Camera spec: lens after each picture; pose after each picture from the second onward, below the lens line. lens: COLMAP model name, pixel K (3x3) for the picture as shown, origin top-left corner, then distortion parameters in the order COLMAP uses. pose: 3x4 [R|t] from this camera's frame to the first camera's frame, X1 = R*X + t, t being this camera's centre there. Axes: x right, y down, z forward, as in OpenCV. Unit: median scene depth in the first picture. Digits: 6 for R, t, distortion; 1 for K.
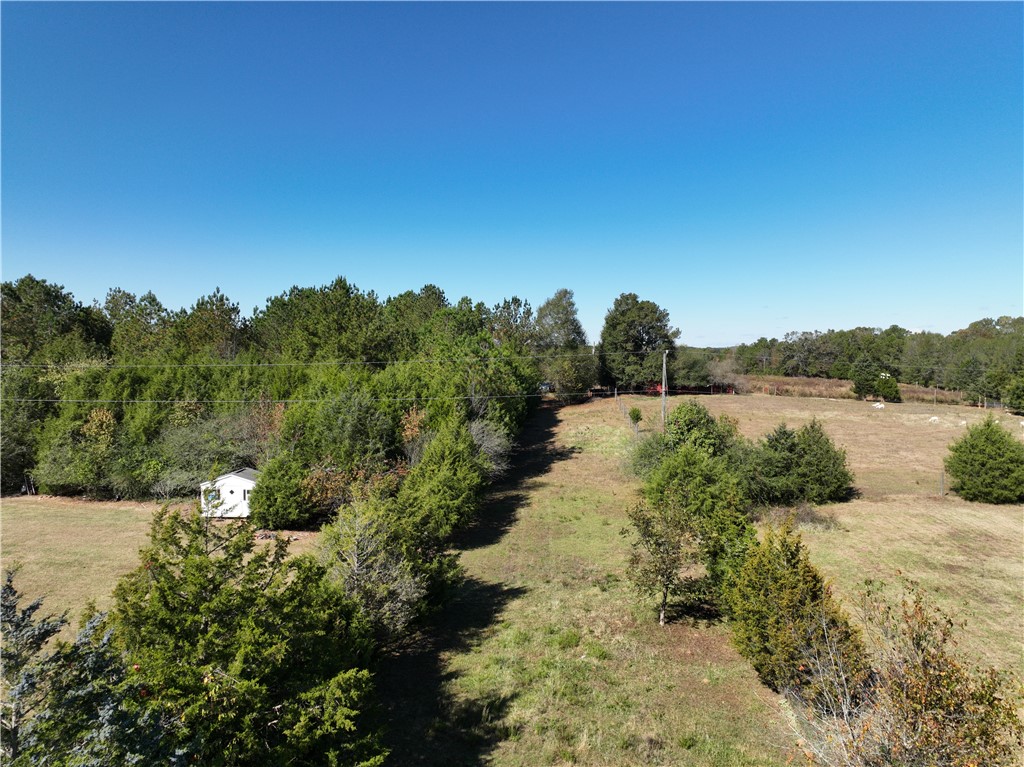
lens RADIAL K [[743.6, 0, 511.9], [0, 743.6, 378.9], [0, 0, 1]] dist [0.010473, 0.000777]
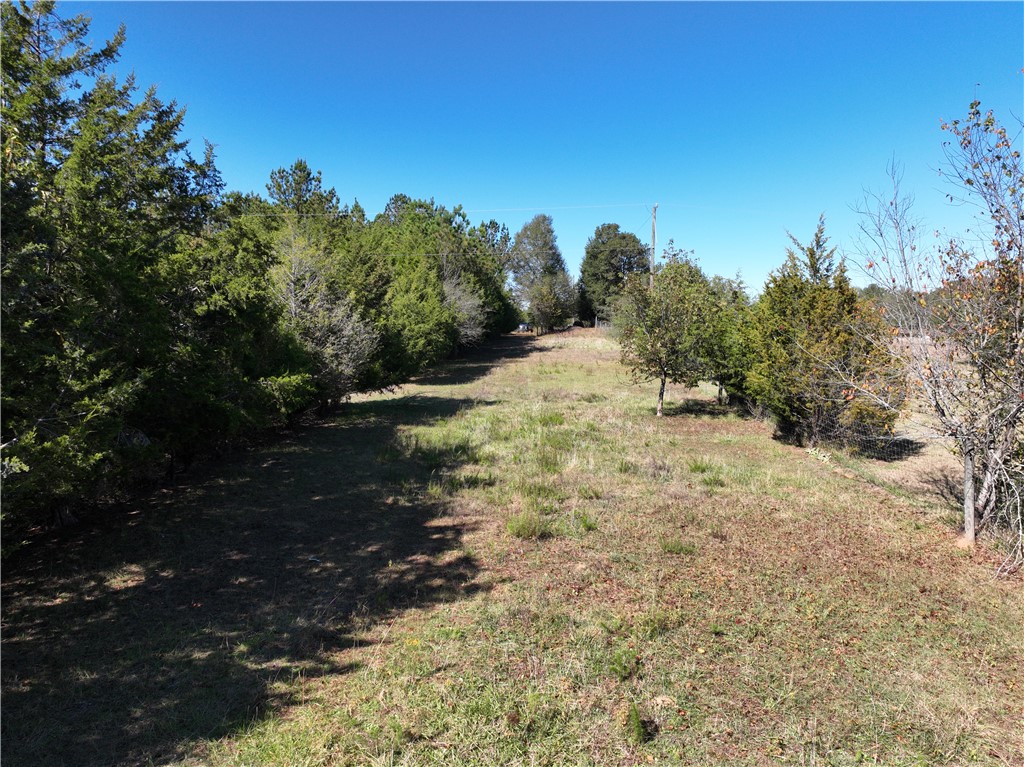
lens RADIAL K [[743.6, 0, 516.7], [0, 743.6, 387.9], [0, 0, 1]] dist [0.010473, 0.000777]
pose [[0.999307, 0.001518, 0.037192, 0.002689], [-0.002816, 0.999388, 0.034872, 0.140697], [-0.037116, -0.034953, 0.998700, 0.079246]]
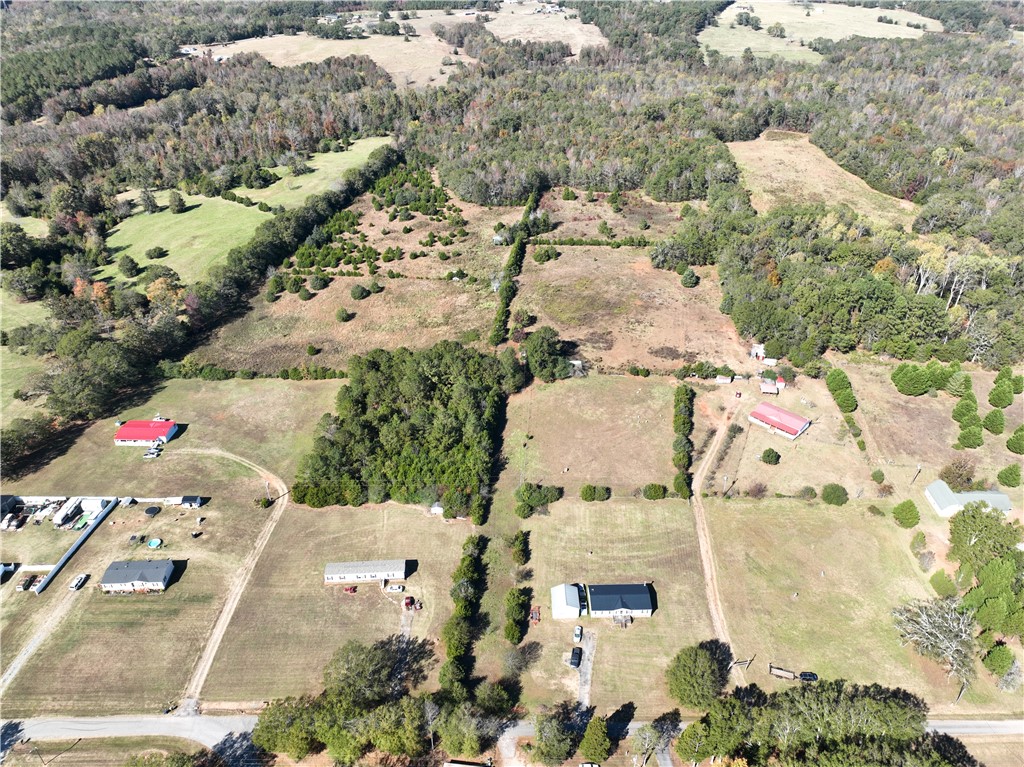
lens RADIAL K [[743.6, 0, 513.6], [0, 743.6, 382.4], [0, 0, 1]] dist [0.010473, 0.000777]
pose [[0.999863, -0.015223, 0.006562, 0.121316], [0.009890, 0.865472, 0.500859, -2.630974], [-0.013303, -0.500725, 0.865504, -2.522609]]
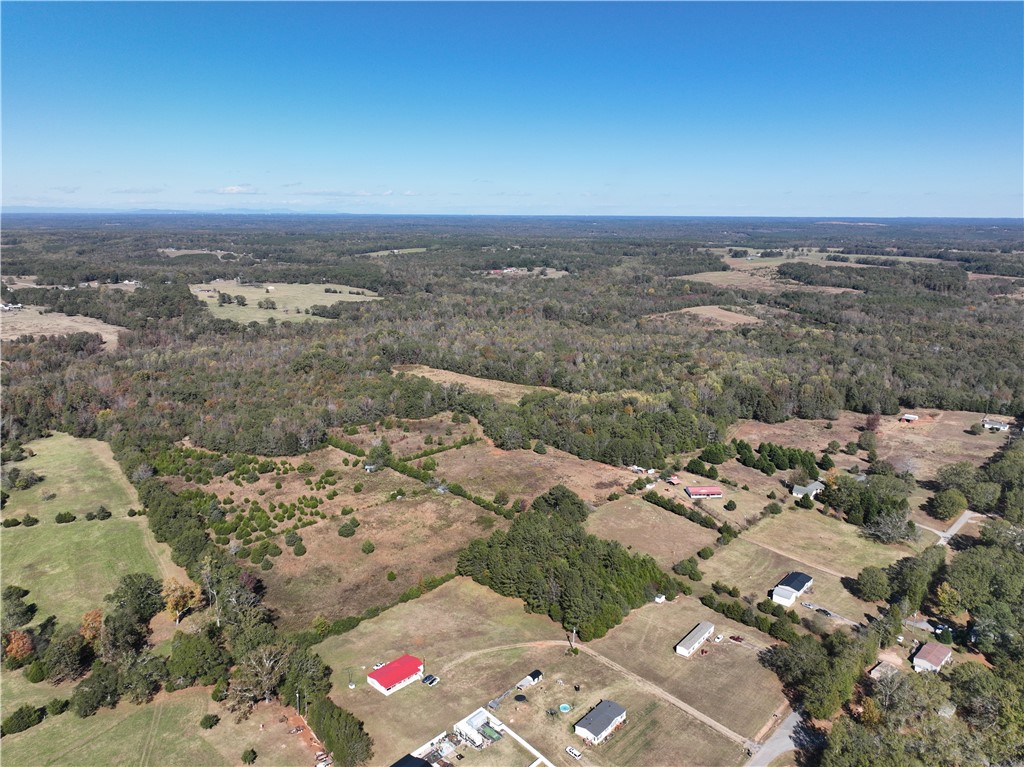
lens RADIAL K [[743.6, 0, 511.0], [0, 743.6, 380.3], [0, 0, 1]] dist [0.010473, 0.000777]
pose [[0.670736, -0.172602, 0.721334, -4.924222], [0.038813, 0.979381, 0.198258, -2.706286], [-0.740680, -0.104981, 0.663605, -1.967988]]
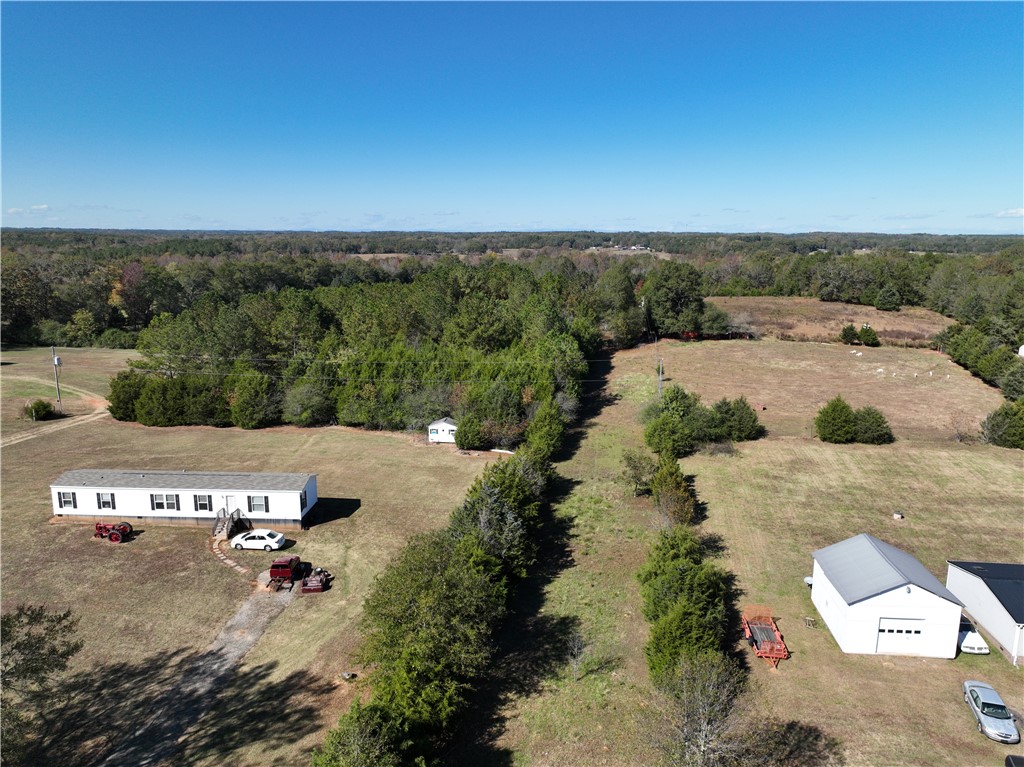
lens RADIAL K [[743.6, 0, 512.6], [0, 743.6, 381.5], [0, 0, 1]] dist [0.010473, 0.000777]
pose [[0.995587, 0.018531, -0.091998, 0.005183], [-0.003771, 0.987420, 0.158077, -0.247078], [0.093770, -0.157033, 0.983132, -0.793393]]
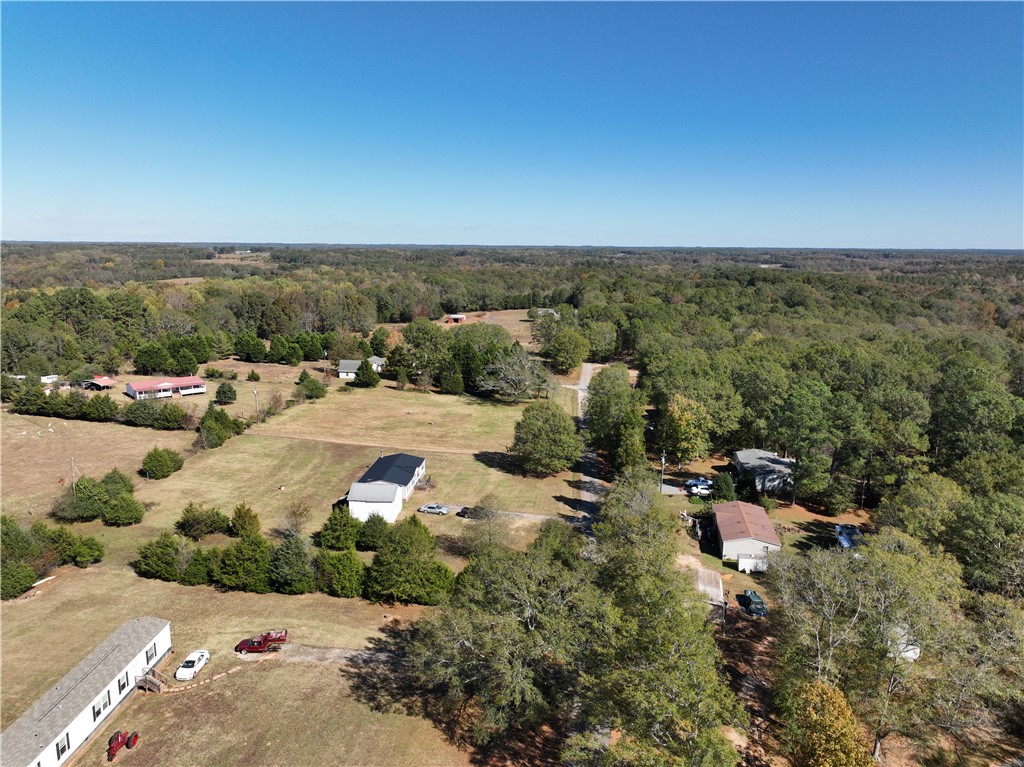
lens RADIAL K [[743.6, 0, 521.6], [0, 743.6, 382.4], [0, 0, 1]] dist [0.010473, 0.000777]
pose [[0.072343, -0.183472, 0.980359, -1.678085], [0.038828, 0.982708, 0.181046, -0.565231], [-0.996624, 0.024968, 0.078216, -0.484755]]
